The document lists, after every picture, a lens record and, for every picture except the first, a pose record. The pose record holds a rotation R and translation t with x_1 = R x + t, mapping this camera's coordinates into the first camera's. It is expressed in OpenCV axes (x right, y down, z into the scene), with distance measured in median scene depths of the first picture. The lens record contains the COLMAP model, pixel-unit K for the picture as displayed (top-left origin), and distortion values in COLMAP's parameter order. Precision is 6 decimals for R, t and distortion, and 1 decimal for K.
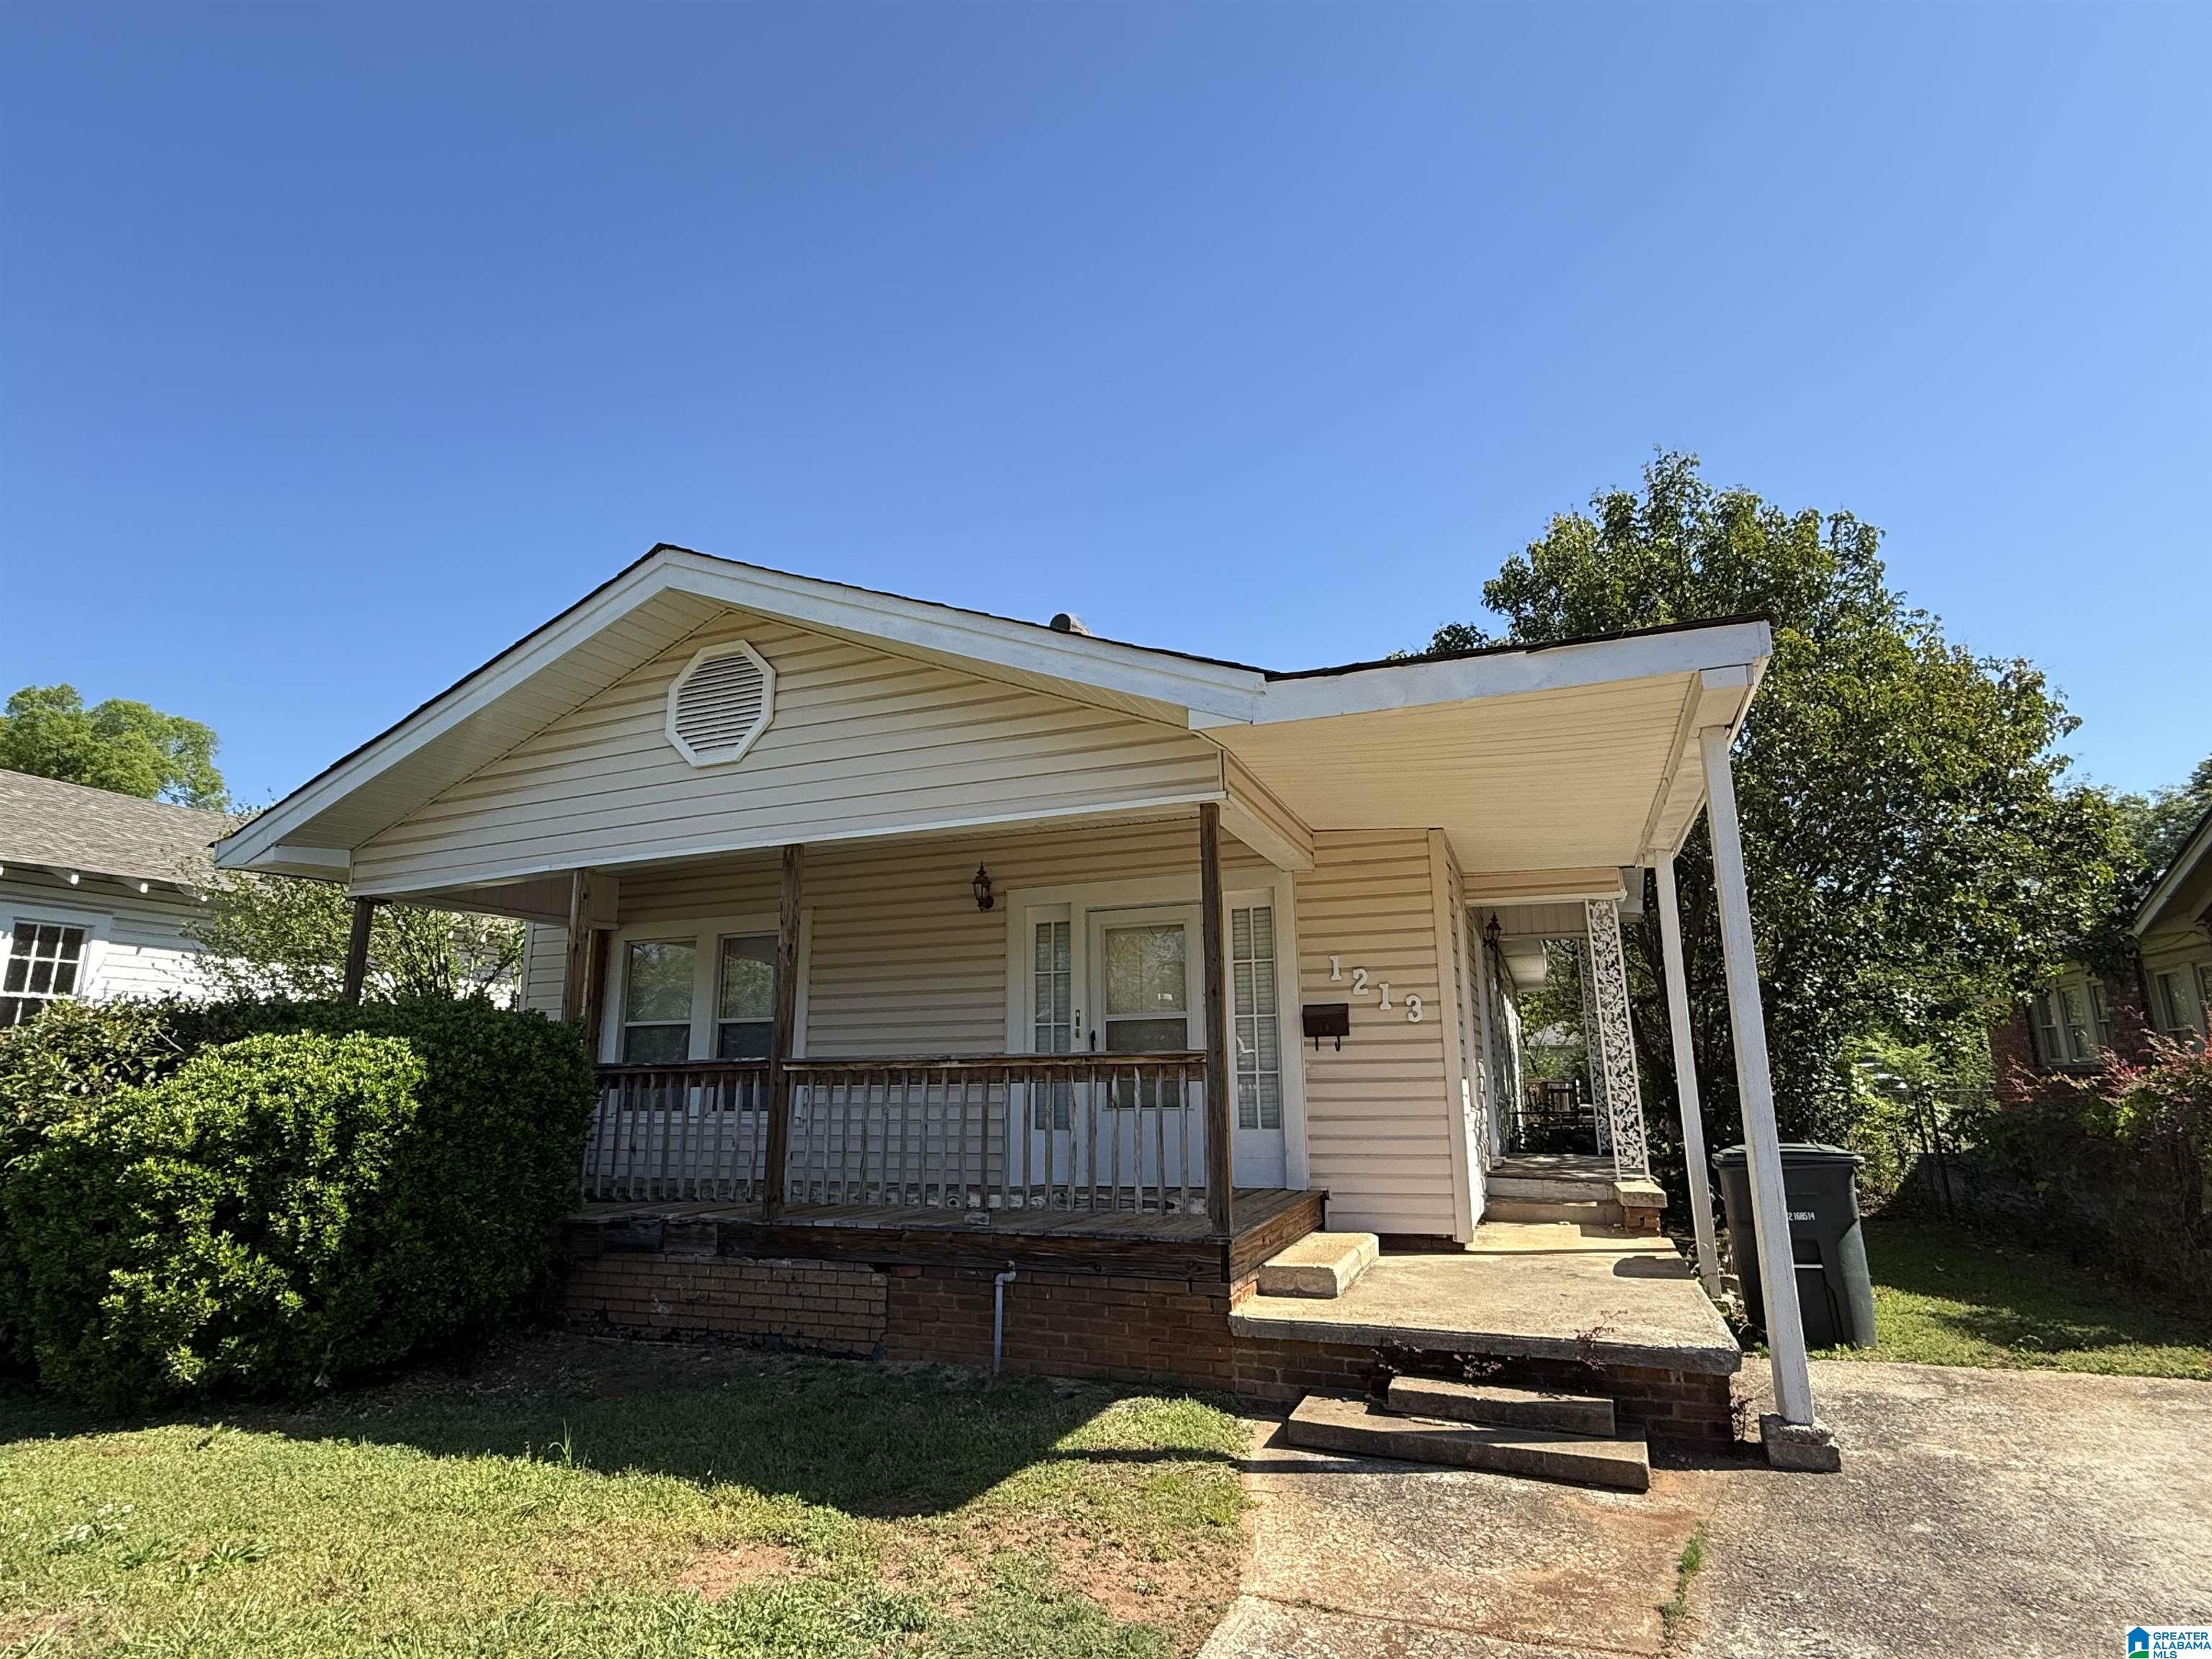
lens RADIAL K [[1119.7, 0, 1106.0], [0, 1119.7, 829.5], [0, 0, 1]] dist [0.000215, 0.000411]
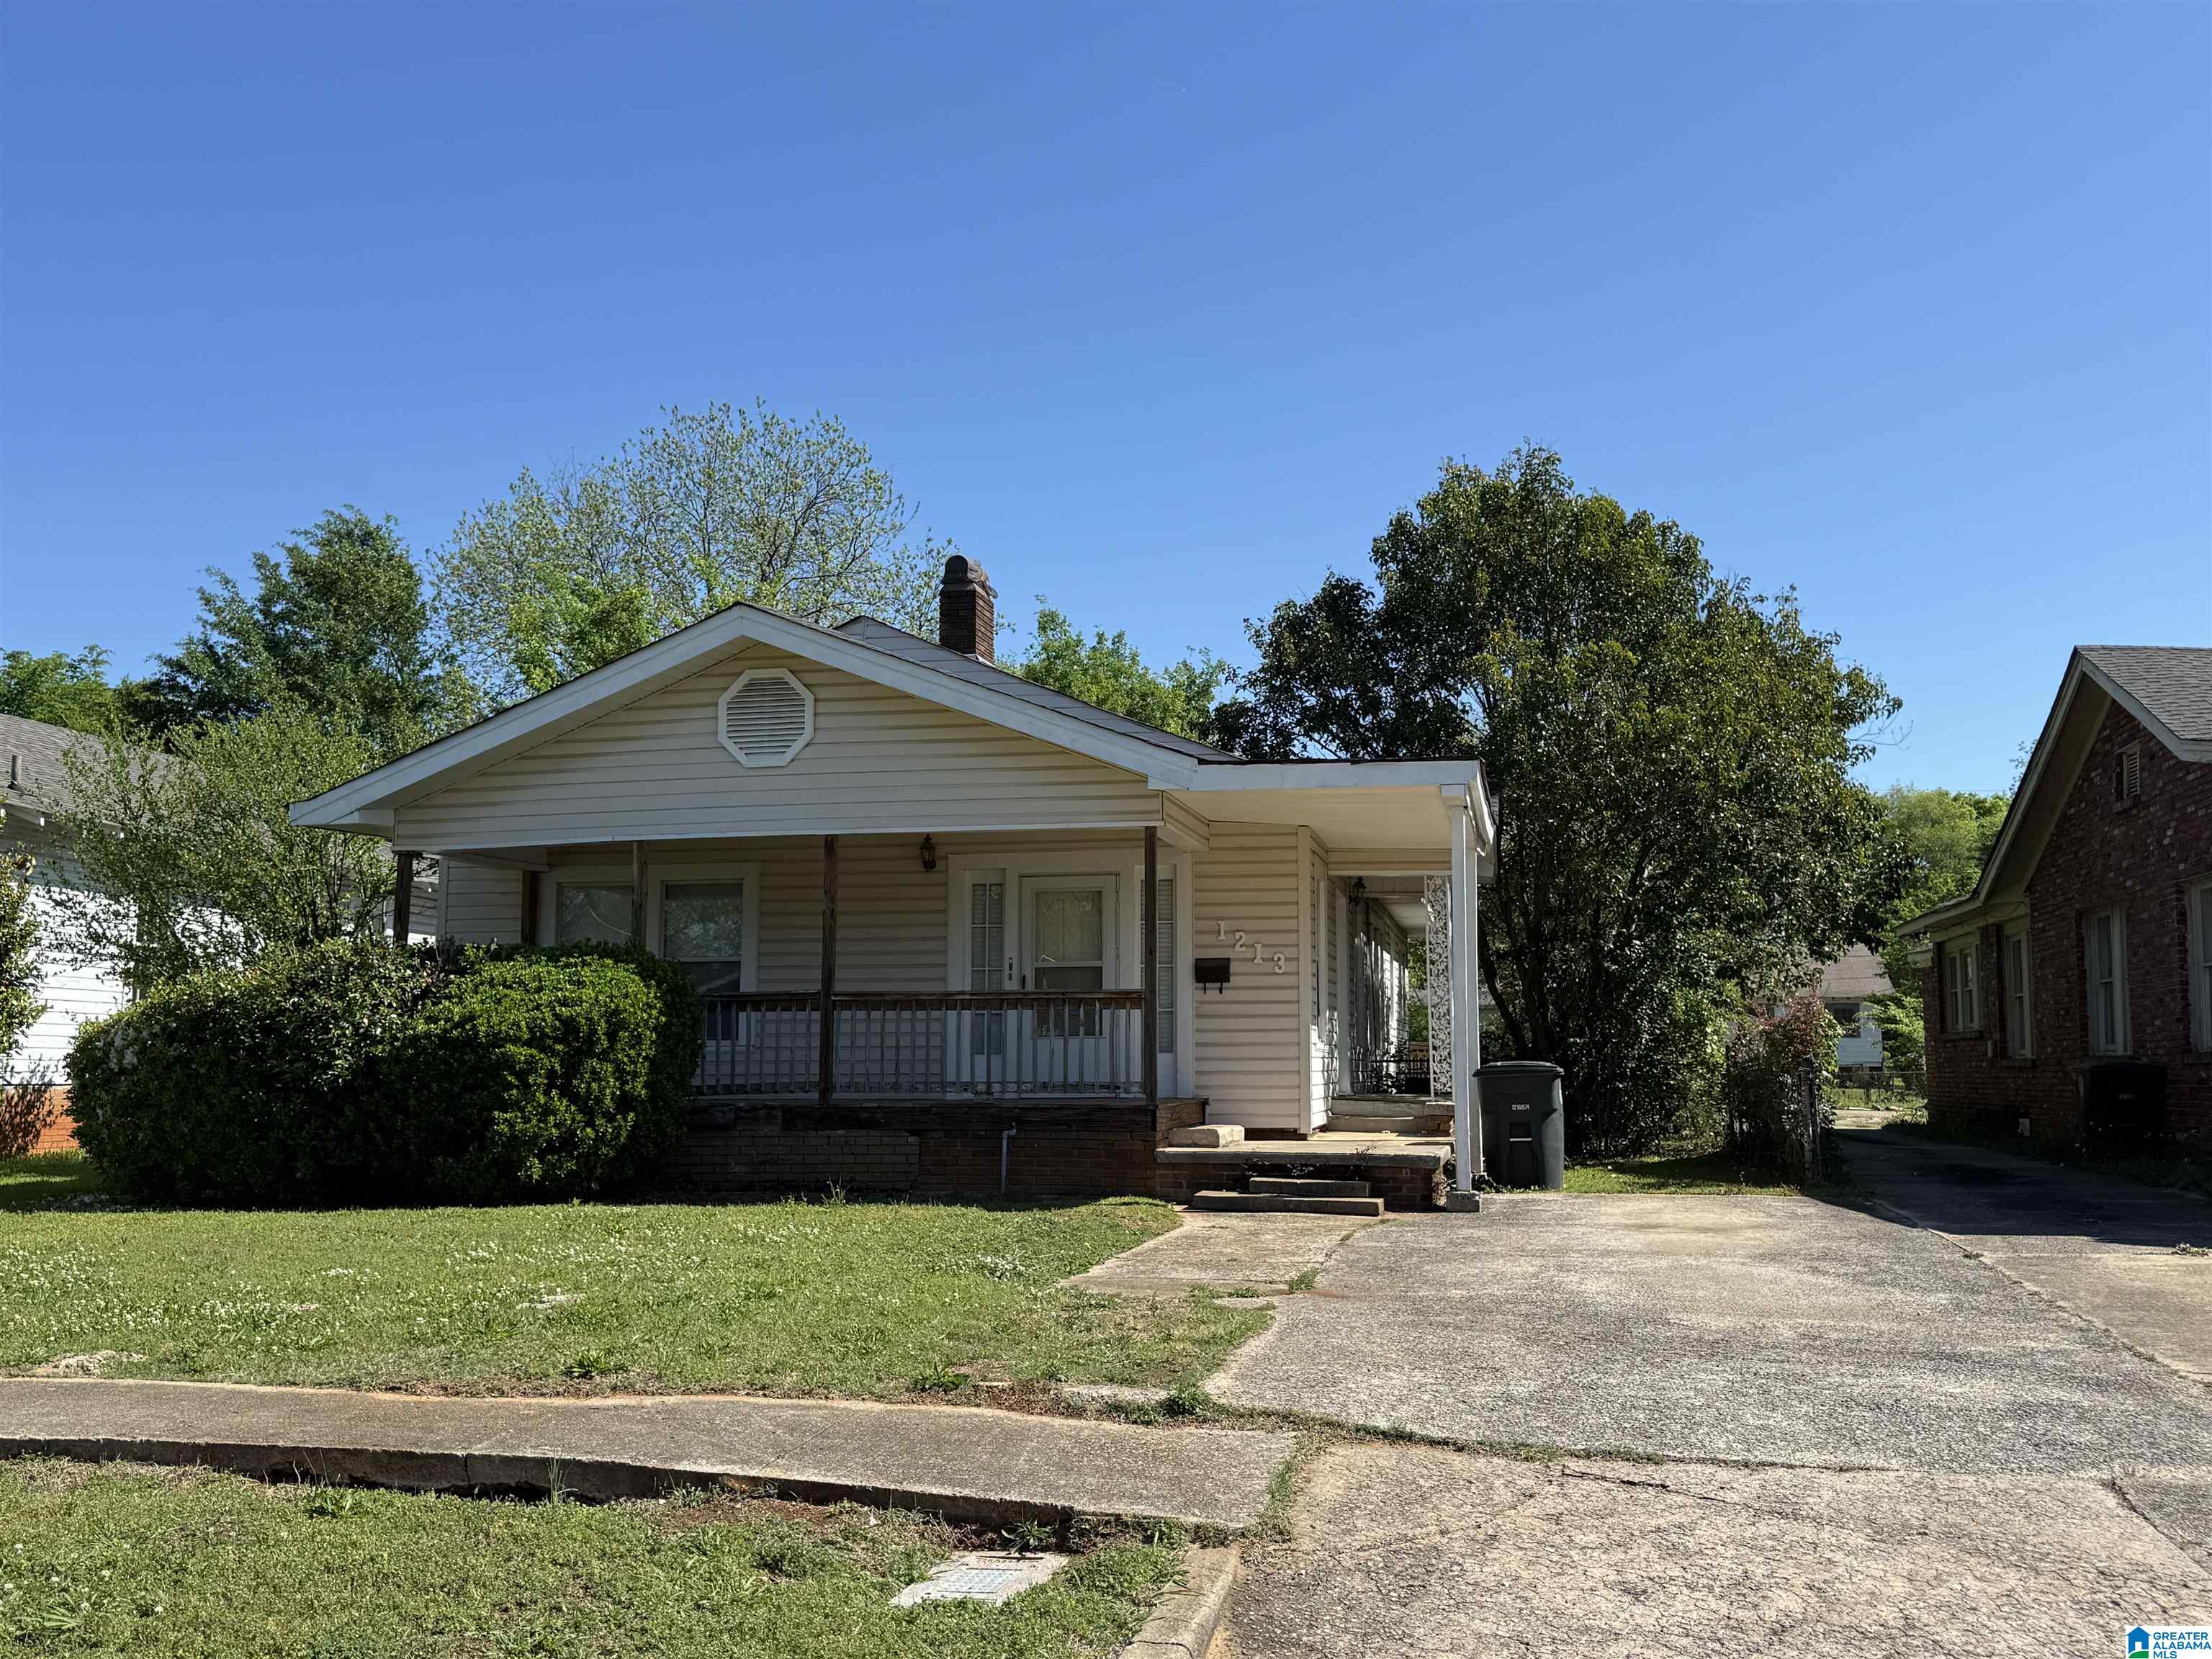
lens RADIAL K [[2126.9, 0, 1119.4], [0, 2126.9, 831.3], [0, 0, 1]] dist [0.153888, -0.007057]
pose [[0.983274, 0.030786, 0.179511, -0.426560], [-0.050307, 0.993175, 0.105225, -0.290354], [-0.175047, -0.112496, 0.978112, -1.639308]]
